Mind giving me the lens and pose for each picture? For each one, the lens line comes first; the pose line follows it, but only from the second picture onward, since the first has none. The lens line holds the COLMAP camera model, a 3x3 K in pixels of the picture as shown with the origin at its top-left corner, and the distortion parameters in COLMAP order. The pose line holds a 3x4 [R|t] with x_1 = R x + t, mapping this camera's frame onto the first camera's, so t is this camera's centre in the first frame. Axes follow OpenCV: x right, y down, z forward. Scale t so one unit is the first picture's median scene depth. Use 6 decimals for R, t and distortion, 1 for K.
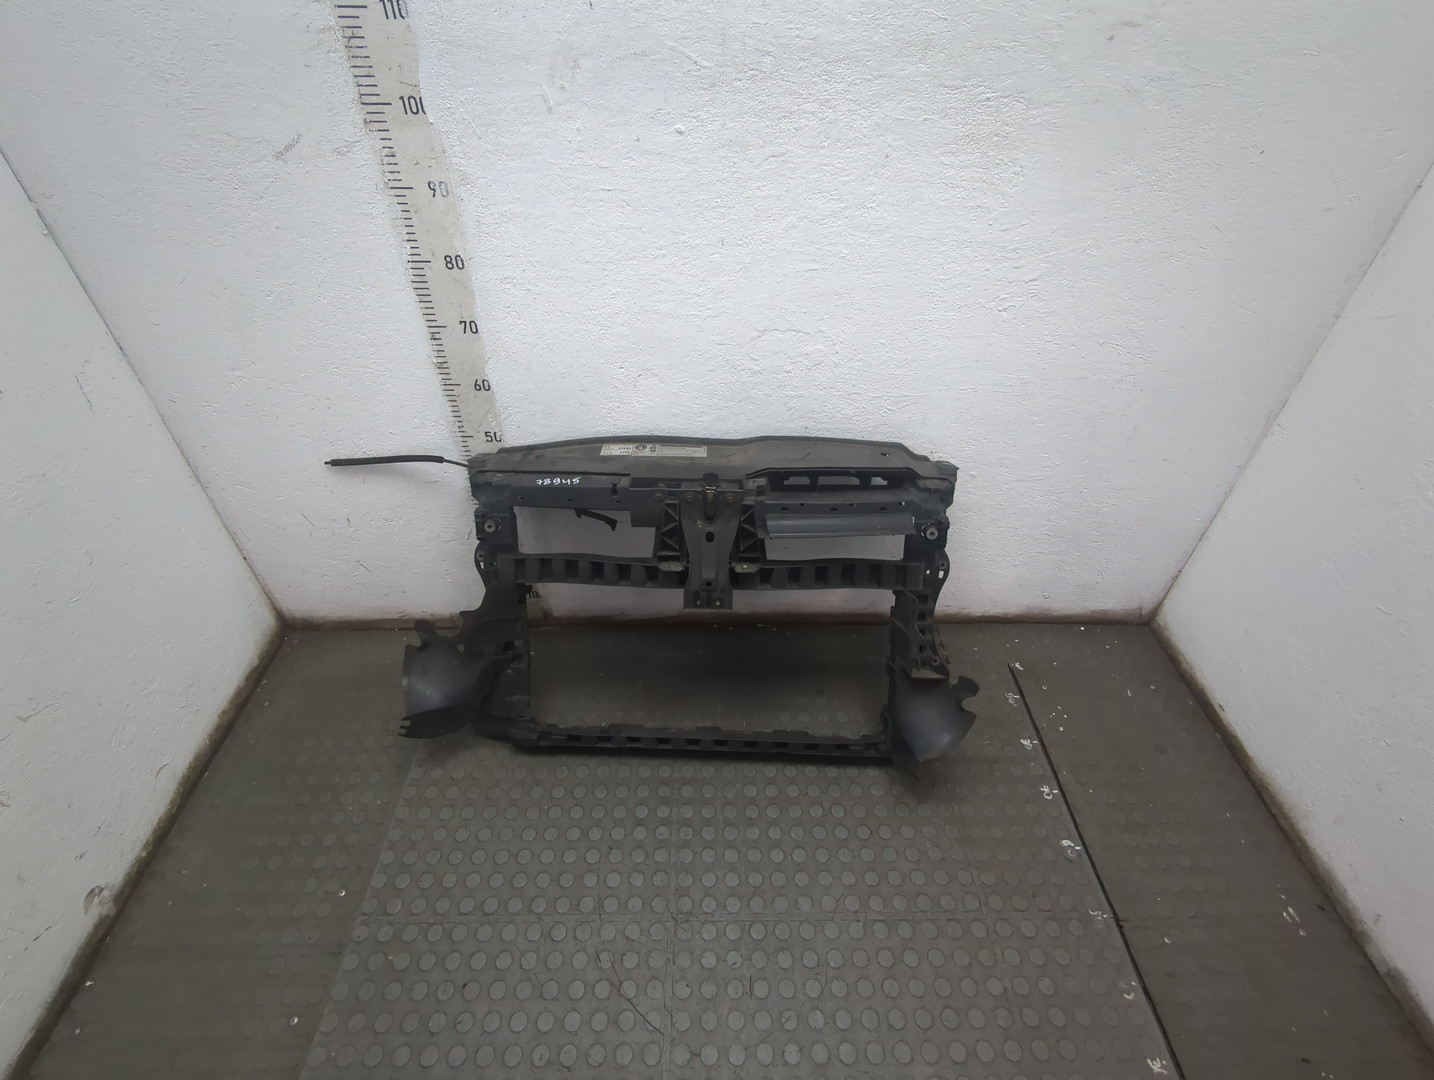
lens RADIAL K [[658.3, 0, 710.5], [0, 658.3, 532.2], [0, 0, 1]] dist [-0.018961, -0.001866]
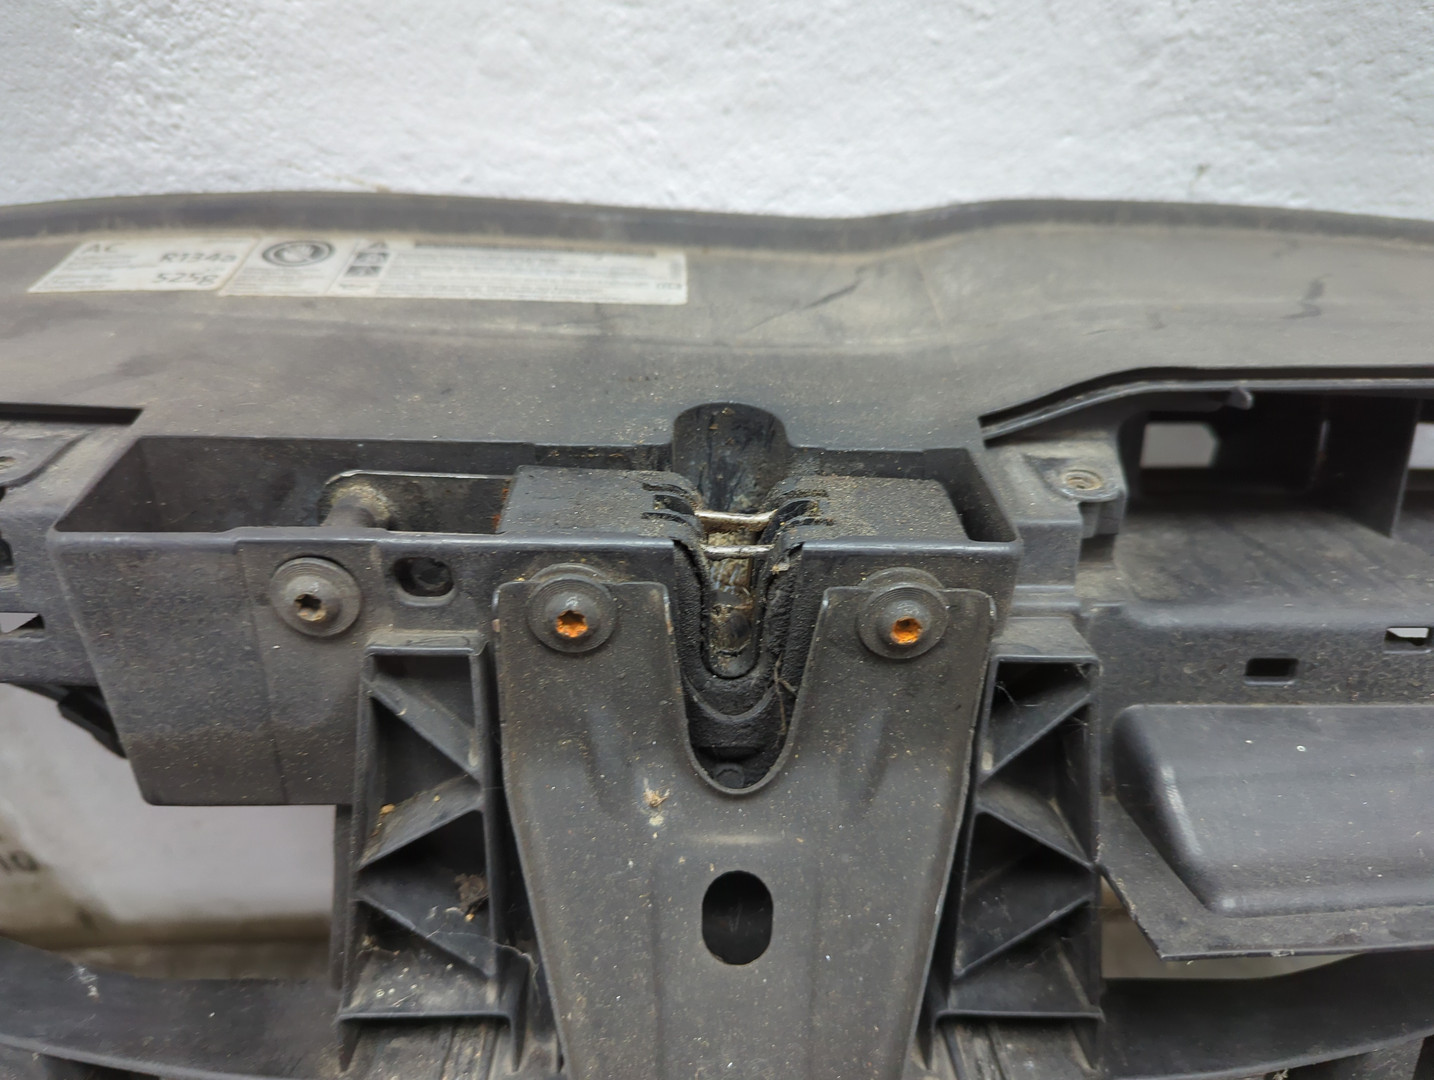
lens RADIAL K [[989.6, 0, 719.6], [0, 989.6, 538.0], [0, 0, 1]] dist [0.031179, -0.039958]
pose [[0.997597, -0.009526, 0.068632, -0.016350], [0.006621, 0.999078, 0.042419, -0.071659], [-0.068973, -0.041863, 0.996740, 0.802543]]
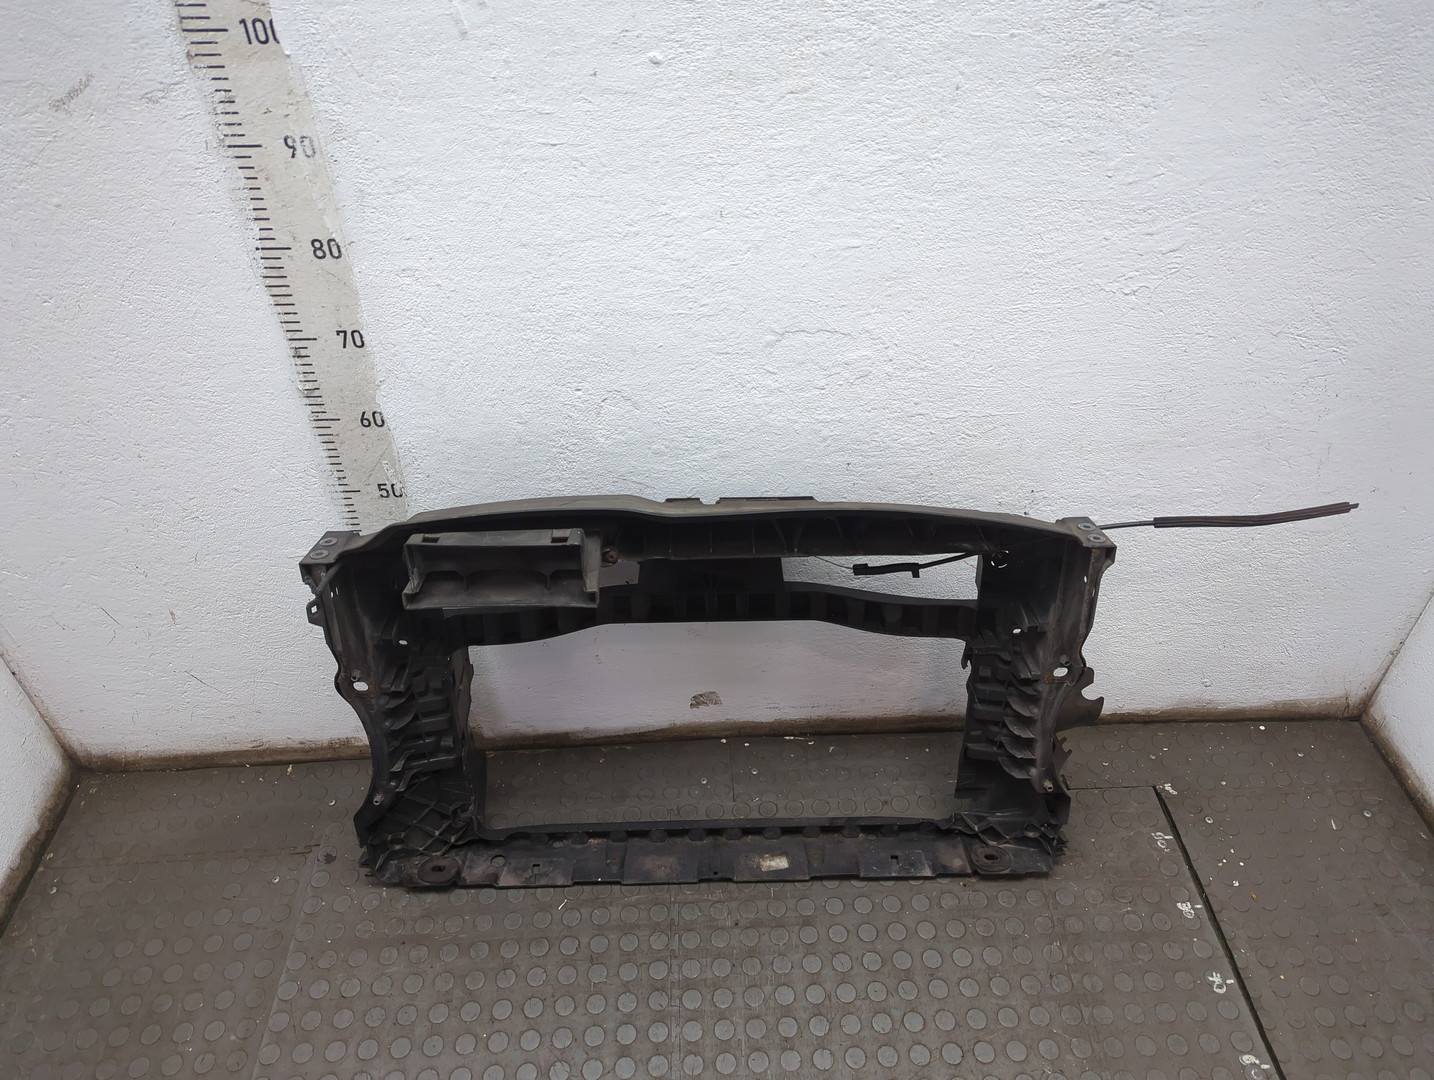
lens RADIAL K [[989.6, 0, 721.9], [0, 989.6, 544.4], [0, 0, 1]] dist [0.031179, -0.039958]
pose [[0.999304, -0.031362, 0.020178, -0.011364], [0.031356, 0.999508, 0.000592, -0.084627], [-0.020186, 0.000041, 0.999796, -0.035205]]
